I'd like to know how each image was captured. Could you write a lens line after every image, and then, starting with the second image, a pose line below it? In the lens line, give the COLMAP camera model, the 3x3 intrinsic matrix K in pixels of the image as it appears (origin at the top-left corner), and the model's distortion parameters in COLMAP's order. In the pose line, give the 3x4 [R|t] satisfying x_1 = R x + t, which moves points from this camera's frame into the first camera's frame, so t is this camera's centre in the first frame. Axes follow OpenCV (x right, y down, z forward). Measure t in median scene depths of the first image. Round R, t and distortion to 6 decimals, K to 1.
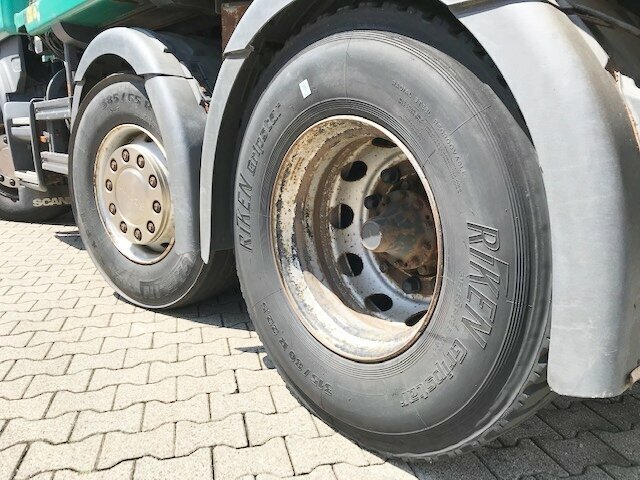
lens RADIAL K [[524.1, 0, 320.0], [0, 524.1, 240.0], [0, 0, 1]] dist [0.037834, -0.053637]
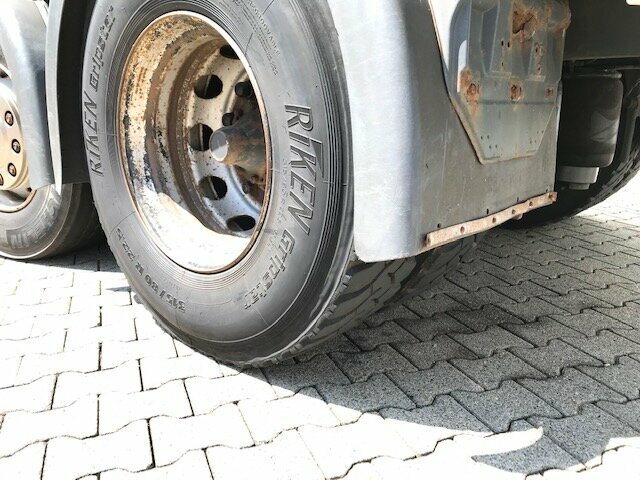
lens RADIAL K [[524.1, 0, 320.0], [0, 524.1, 240.0], [0, 0, 1]] dist [0.037834, -0.053637]
pose [[0.991211, -0.046246, 0.123947, 0.139267], [0.040498, 0.998002, 0.048494, 0.112435], [-0.125942, -0.043048, 0.991103, 0.010098]]
